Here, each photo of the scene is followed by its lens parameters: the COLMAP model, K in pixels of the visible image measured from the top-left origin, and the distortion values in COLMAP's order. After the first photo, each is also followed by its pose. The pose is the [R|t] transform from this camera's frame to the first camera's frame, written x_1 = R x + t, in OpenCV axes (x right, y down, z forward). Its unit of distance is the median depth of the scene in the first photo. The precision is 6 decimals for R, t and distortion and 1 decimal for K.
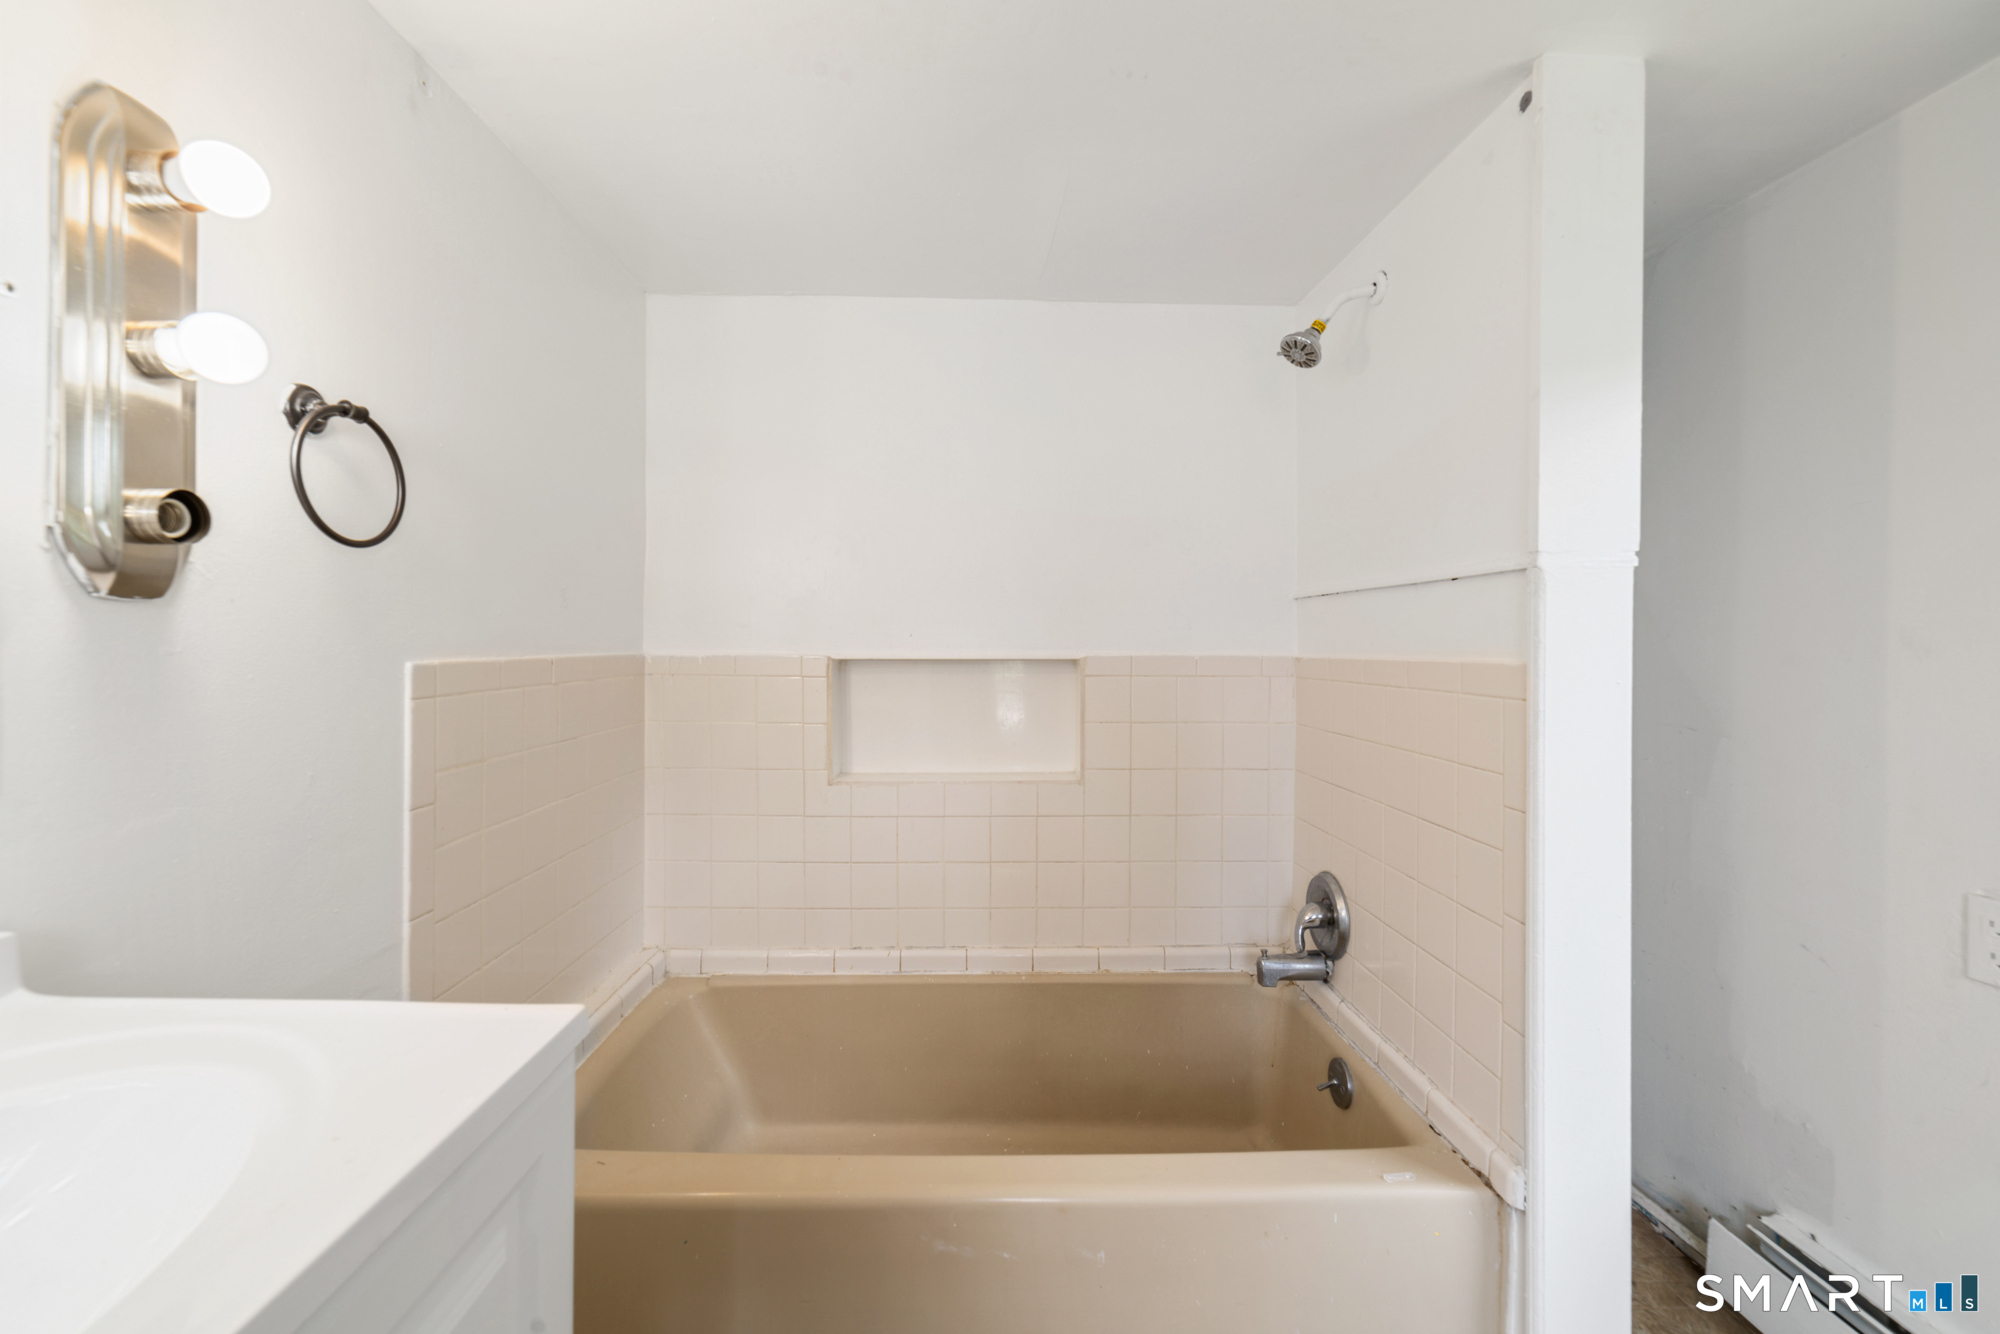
lens RADIAL K [[788.8, 0, 989.3], [0, 788.8, 649.6], [0, 0, 1]] dist [0.001722, 0.000808]
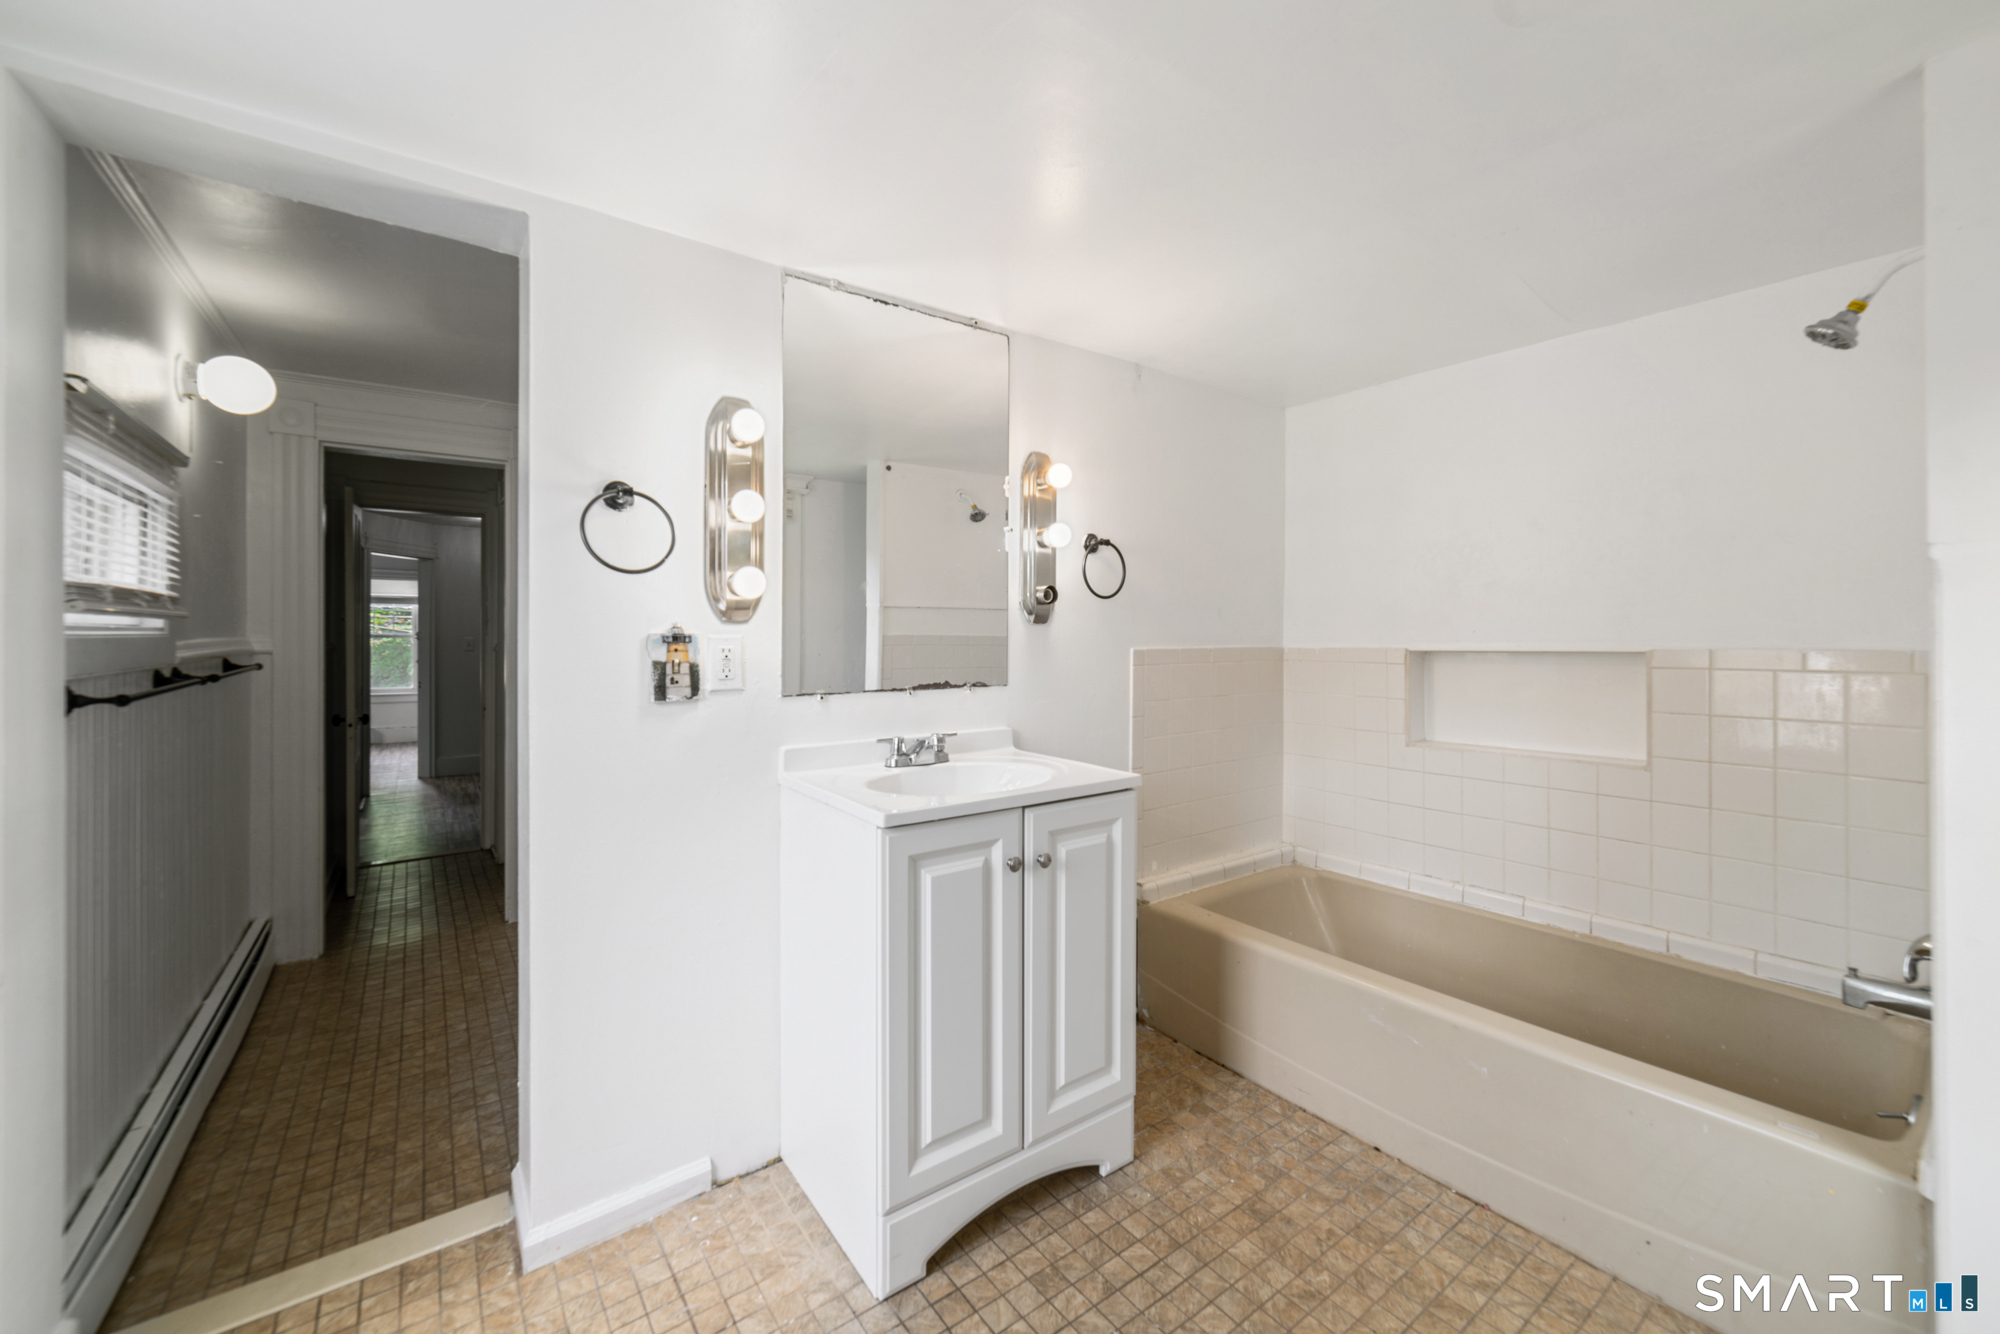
lens RADIAL K [[788.8, 0, 994.2], [0, 788.8, 643.8], [0, 0, 1]] dist [0.001722, 0.000808]
pose [[0.578630, 0.000484, -0.815590, 0.559252], [-0.003709, 0.999991, -0.002038, 0.007006], [0.815582, 0.004204, 0.578626, -0.382860]]
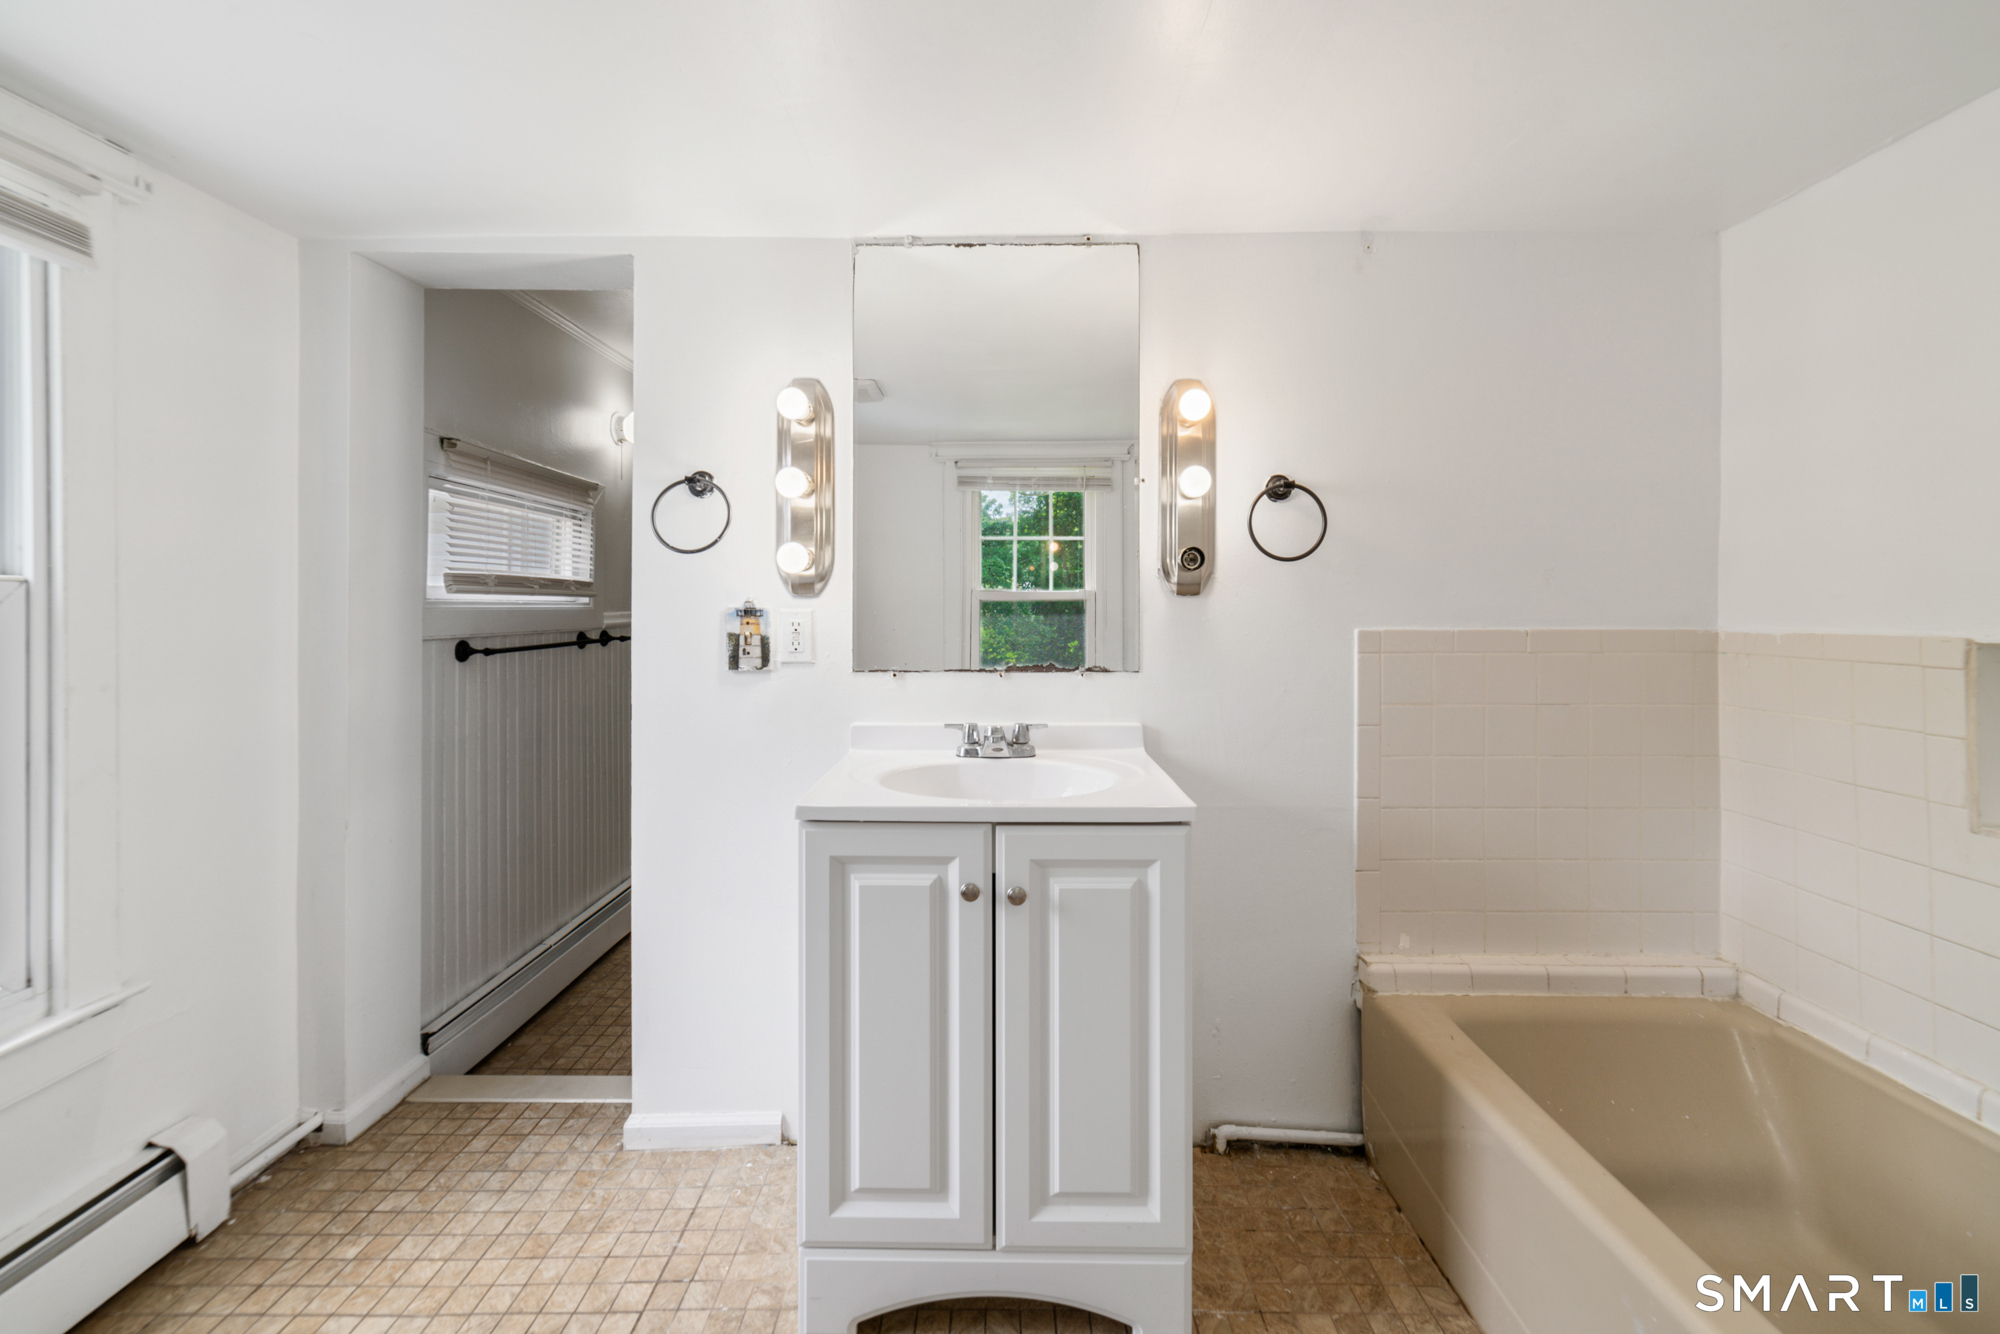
lens RADIAL K [[788.8, 0, 983.5], [0, 788.8, 608.7], [0, 0, 1]] dist [0.001722, 0.000808]
pose [[-0.022831, -0.009003, -0.999699, 0.573513], [-0.012972, 0.999878, -0.008708, 0.000155], [0.999655, 0.012769, -0.022945, 0.215229]]
